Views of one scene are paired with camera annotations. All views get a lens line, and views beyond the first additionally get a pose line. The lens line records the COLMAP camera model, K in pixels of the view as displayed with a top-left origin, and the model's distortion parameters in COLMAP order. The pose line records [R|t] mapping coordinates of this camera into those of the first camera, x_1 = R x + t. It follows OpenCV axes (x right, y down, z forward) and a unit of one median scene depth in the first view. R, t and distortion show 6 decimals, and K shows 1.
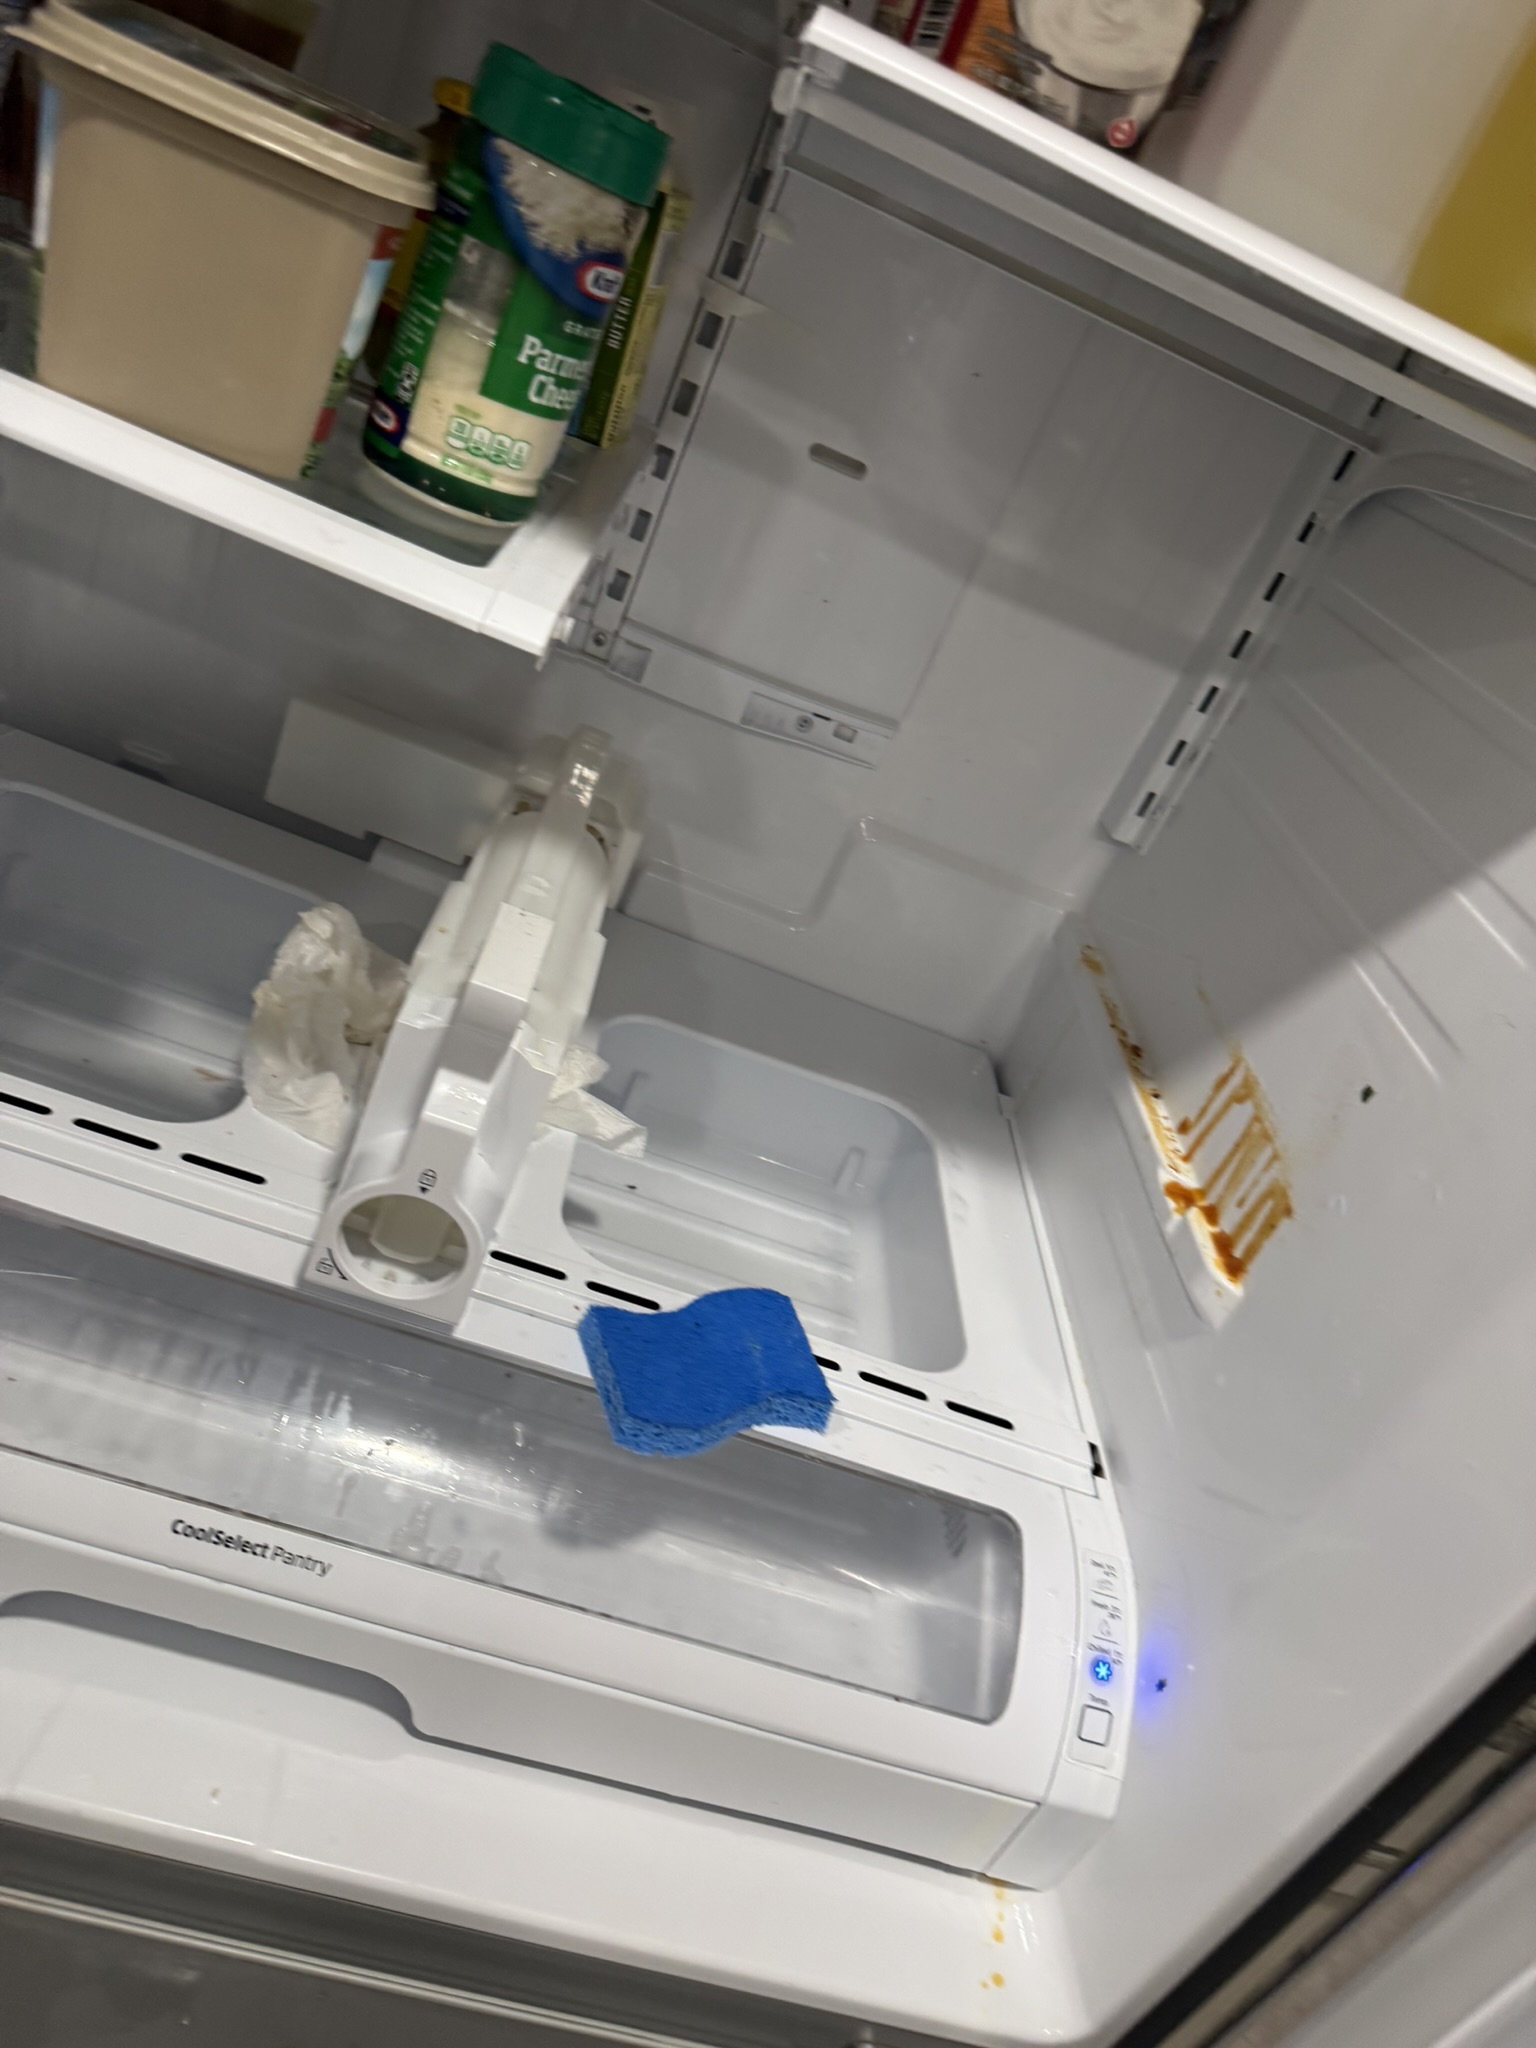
lens RADIAL K [[1440.9, 0, 761.8], [0, 1440.9, 1029.1], [0, 0, 1]] dist [0.019176, -0.016436]
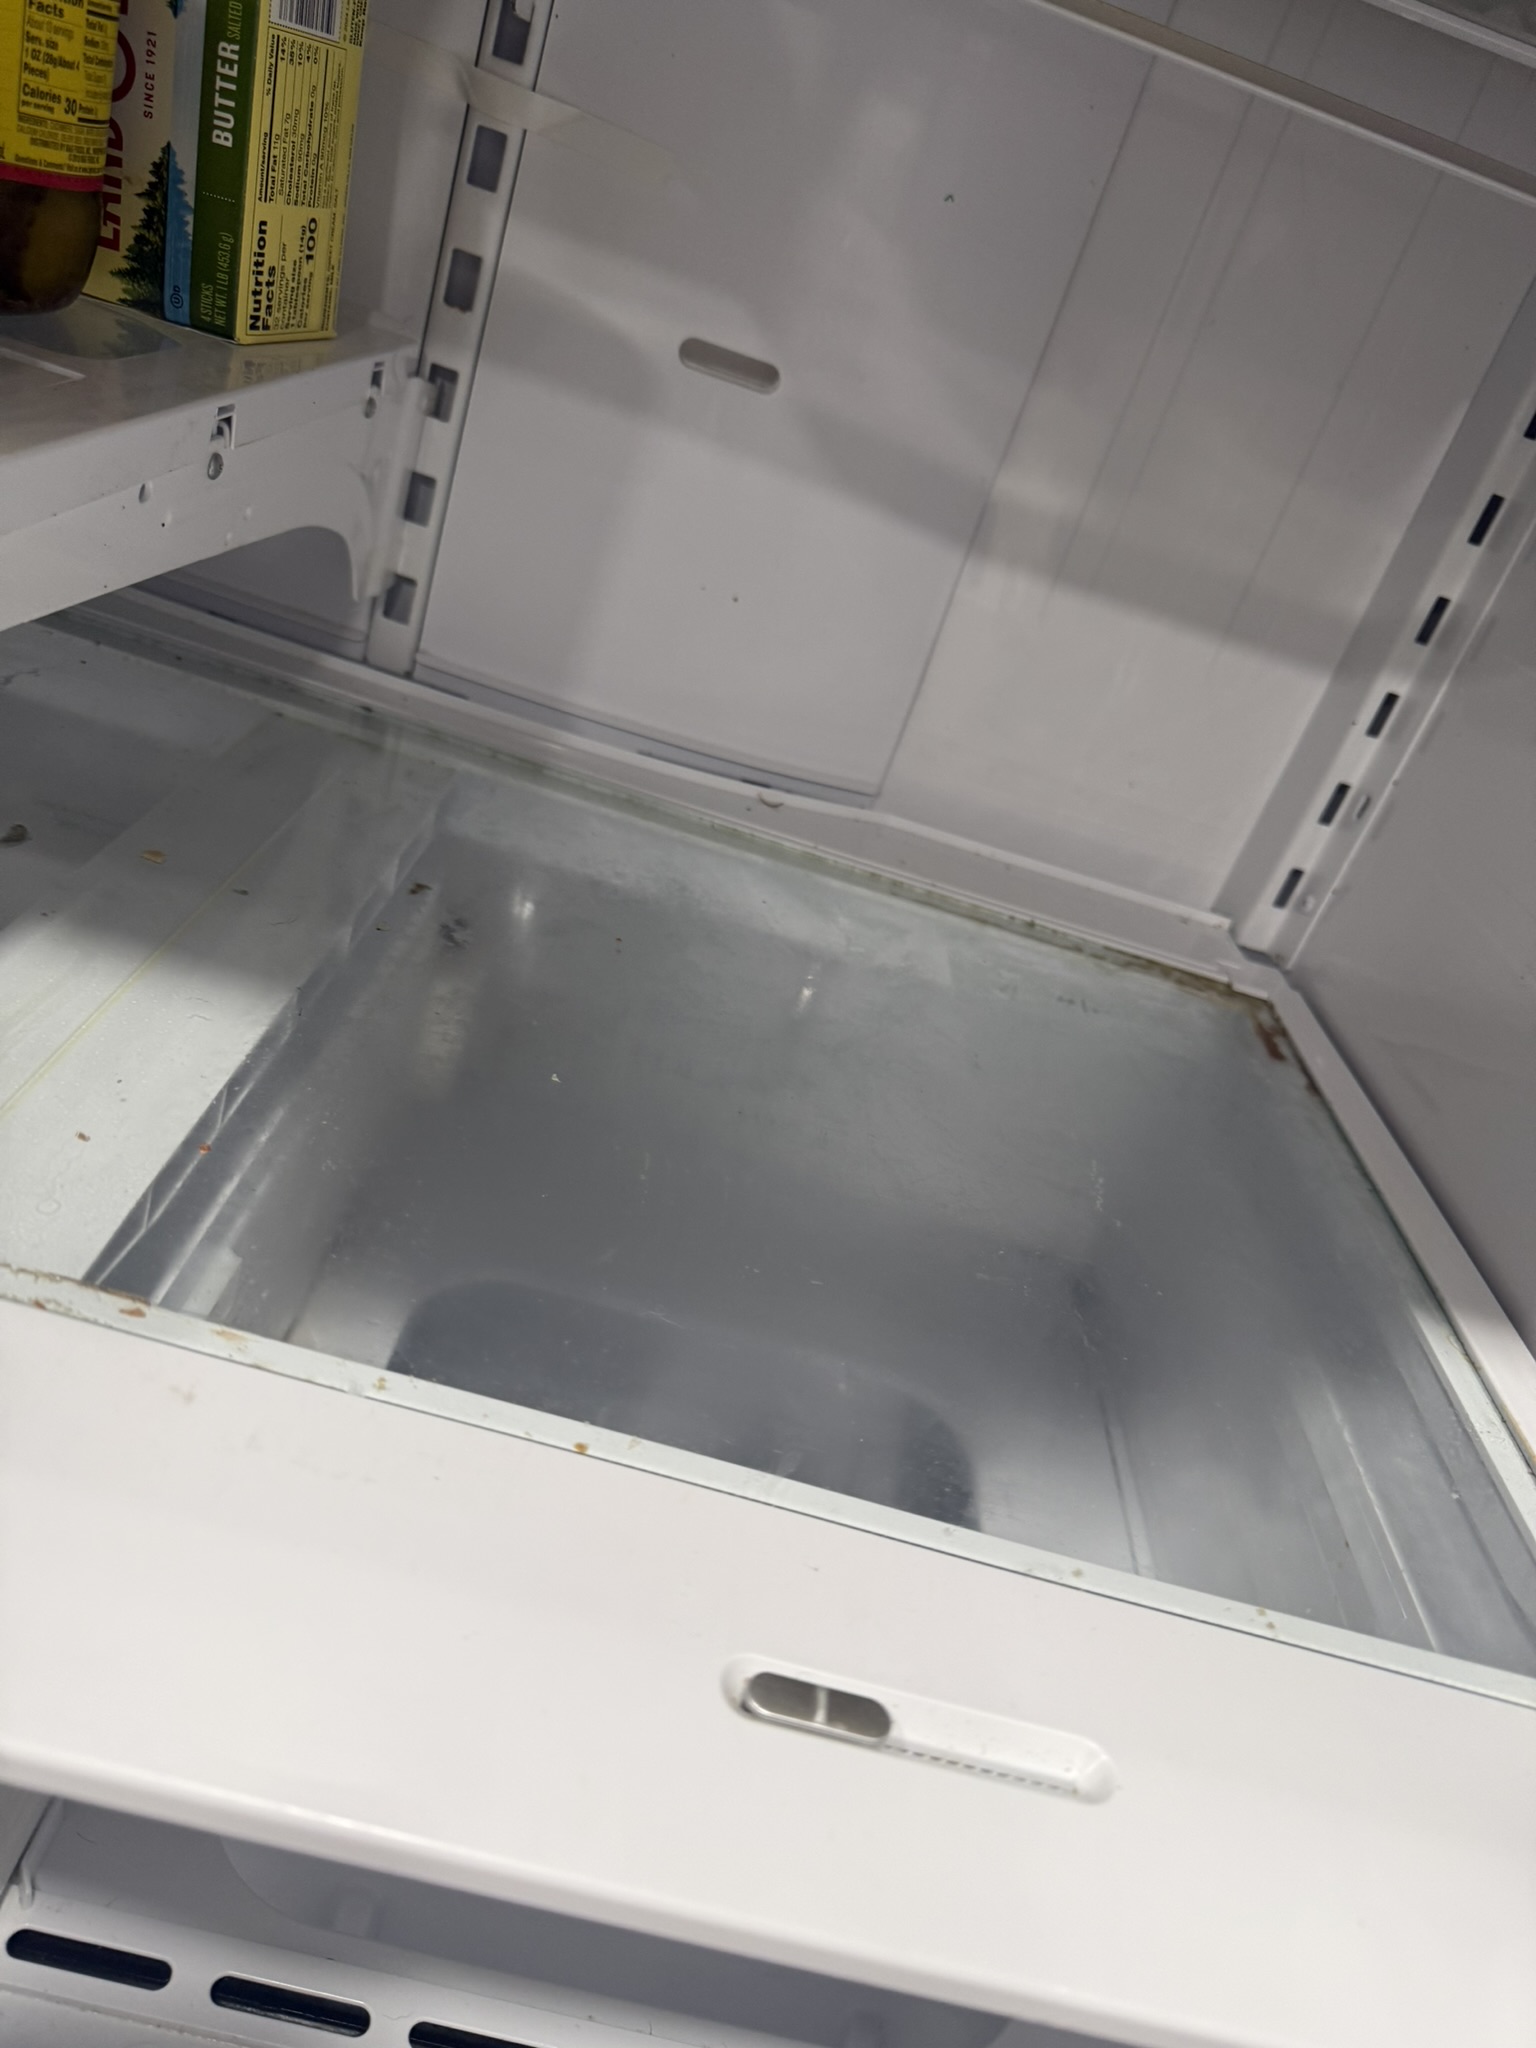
lens RADIAL K [[1440.9, 0, 766.5], [0, 1440.9, 1011.2], [0, 0, 1]] dist [0.019176, -0.016436]
pose [[0.995237, -0.053417, -0.081547, 0.102697], [0.050273, 0.997929, -0.040133, -0.100705], [0.083521, 0.035842, 0.995861, 0.412487]]
